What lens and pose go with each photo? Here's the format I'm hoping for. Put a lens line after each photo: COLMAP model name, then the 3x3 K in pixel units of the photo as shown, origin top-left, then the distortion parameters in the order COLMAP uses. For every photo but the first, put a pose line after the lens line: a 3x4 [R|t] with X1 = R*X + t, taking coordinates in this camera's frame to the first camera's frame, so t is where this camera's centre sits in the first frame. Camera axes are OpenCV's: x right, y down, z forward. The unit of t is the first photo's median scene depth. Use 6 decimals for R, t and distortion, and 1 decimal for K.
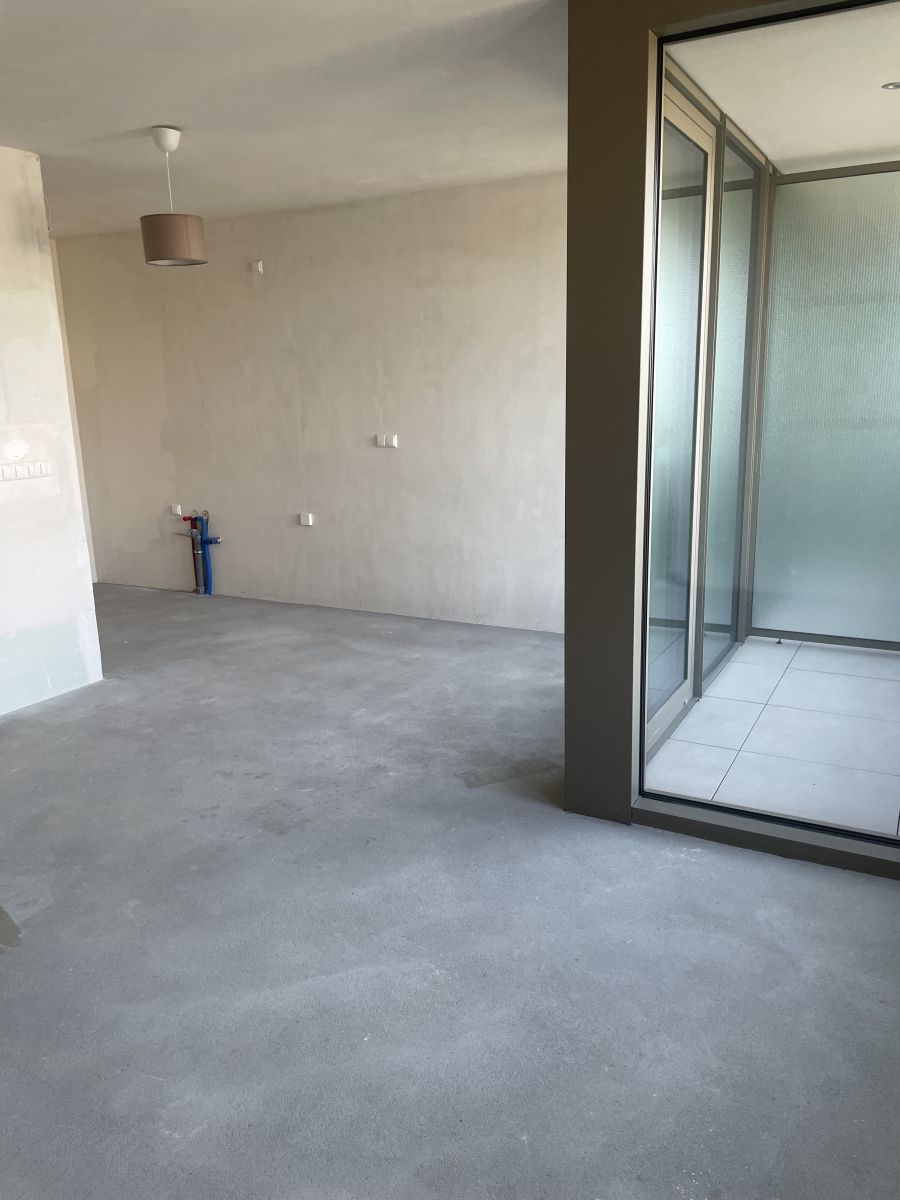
lens RADIAL K [[931.6, 0, 450.0], [0, 931.6, 600.0], [0, 0, 1]] dist [0.105447, -0.134510]
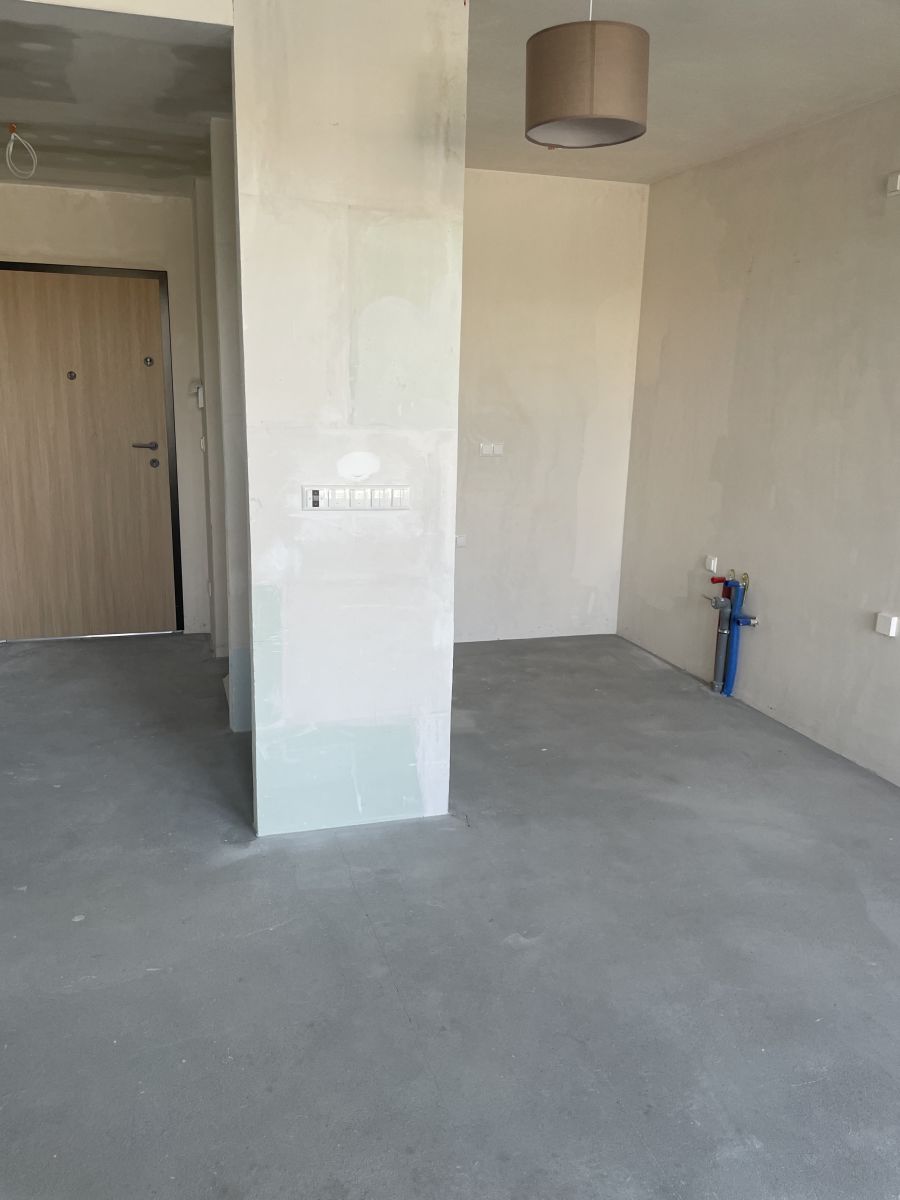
lens RADIAL K [[901.2, 0, 450.0], [0, 901.2, 600.0], [0, 0, 1]] dist [0.105243, -0.151710]
pose [[0.714817, 0.204807, -0.668648, 0.028078], [-0.201787, 0.975890, 0.083195, -0.103768], [0.669566, 0.075455, 0.738910, 0.453518]]
